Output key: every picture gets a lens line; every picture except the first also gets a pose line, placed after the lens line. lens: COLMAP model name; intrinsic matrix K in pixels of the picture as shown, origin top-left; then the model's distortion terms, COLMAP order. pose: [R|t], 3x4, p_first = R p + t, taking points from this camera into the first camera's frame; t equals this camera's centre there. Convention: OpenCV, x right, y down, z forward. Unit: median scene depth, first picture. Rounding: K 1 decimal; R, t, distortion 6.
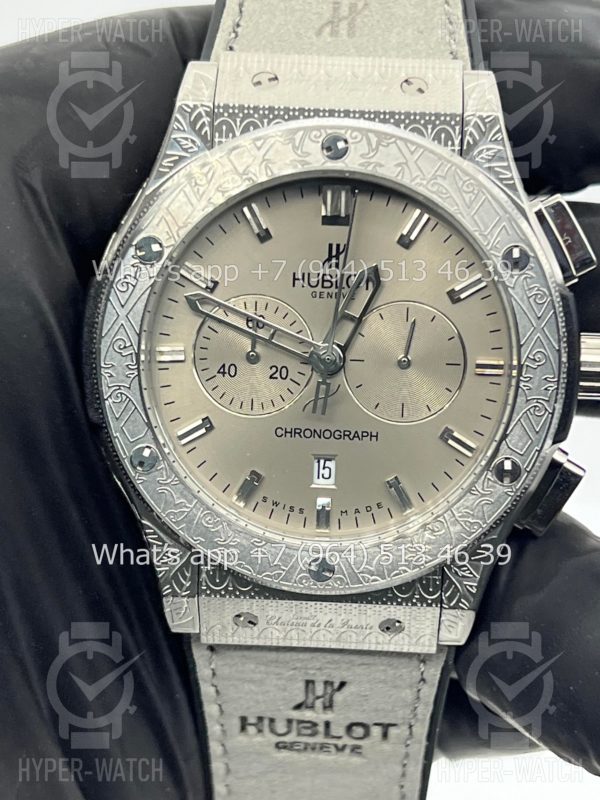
lens RADIAL K [[1818.3, 0, 302.6], [0, 1818.3, 432.7], [0, 0, 1]] dist [0.231017, 0.000000]
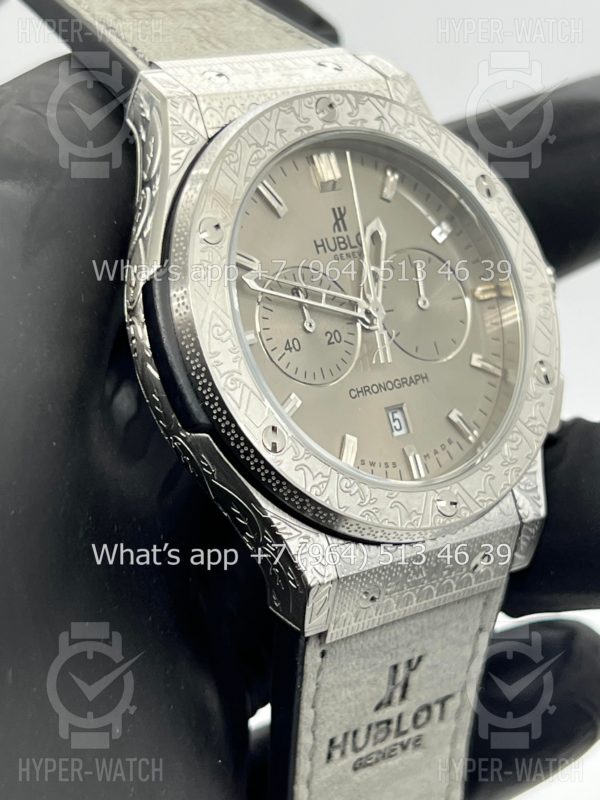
lens RADIAL K [[1818.3, 0, 301.3], [0, 1818.3, 407.0], [0, 0, 1]] dist [0.231017, 0.000000]
pose [[0.757052, -0.207491, 0.619532, -0.653620], [0.355509, 0.926389, -0.124161, 0.120093], [-0.548165, 0.314246, 0.775090, 0.251110]]
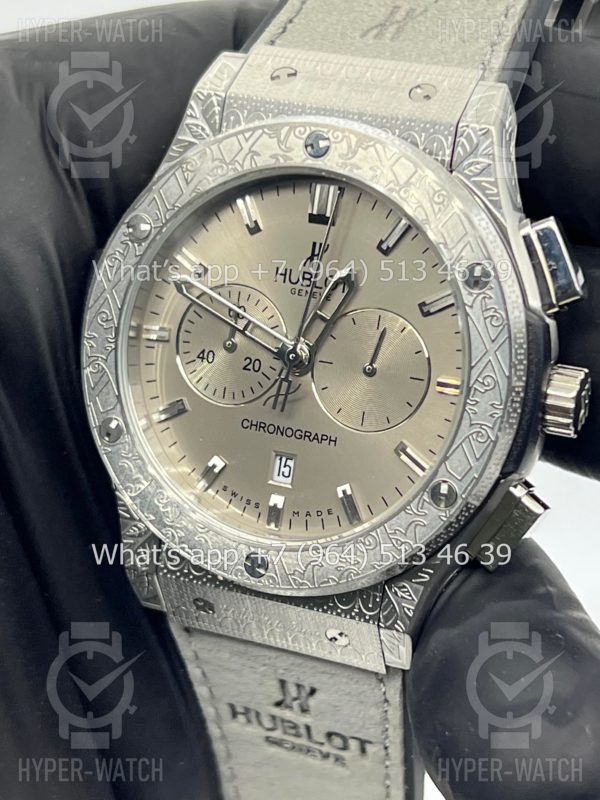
lens RADIAL K [[1818.3, 0, 305.9], [0, 1818.3, 419.9], [0, 0, 1]] dist [0.231017, 0.000000]
pose [[0.930648, 0.137004, -0.339301, 0.360054], [-0.141370, 0.989885, 0.011941, -0.019171], [0.337505, 0.036854, 0.940602, 0.068905]]
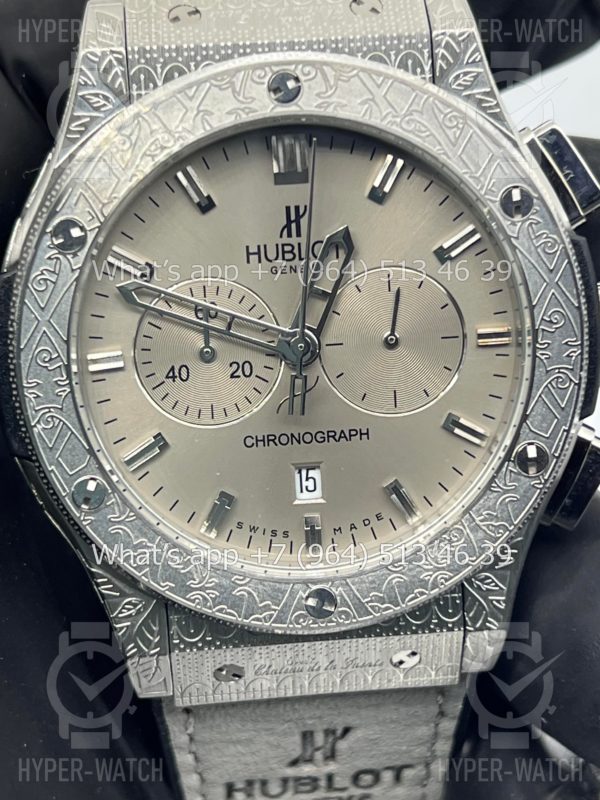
lens RADIAL K [[1818.3, 0, 297.9], [0, 1818.3, 398.8], [0, 0, 1]] dist [0.231017, 0.000000]
pose [[0.990360, -0.108657, 0.085910, -0.059715], [0.108023, 0.994076, 0.012012, -0.027177], [-0.086706, -0.002616, 0.996231, 0.183715]]
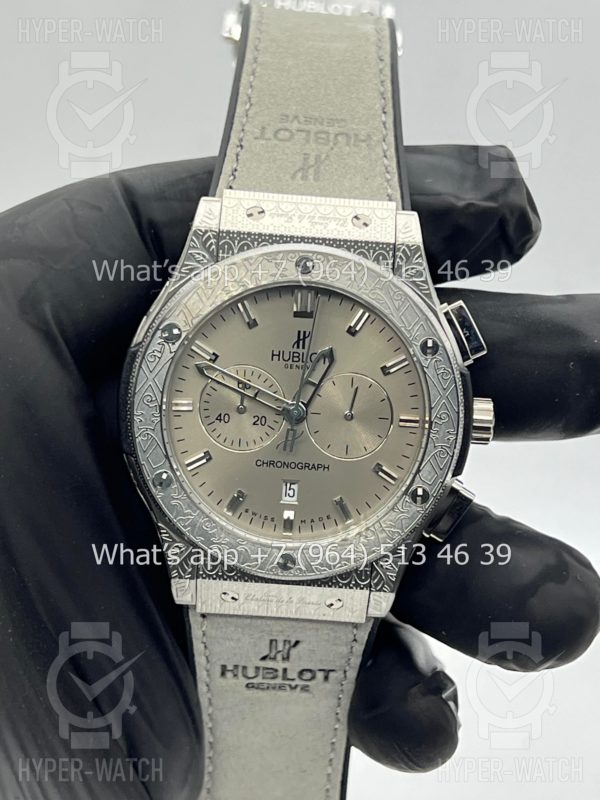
lens RADIAL K [[1818.3, 0, 305.9], [0, 1818.3, 398.7], [0, 0, 1]] dist [0.231017, 0.000000]
pose [[0.998836, 0.027612, 0.039562, -0.033608], [-0.028153, 0.999517, 0.013184, -0.069699], [-0.039179, -0.014282, 0.999130, -0.403700]]
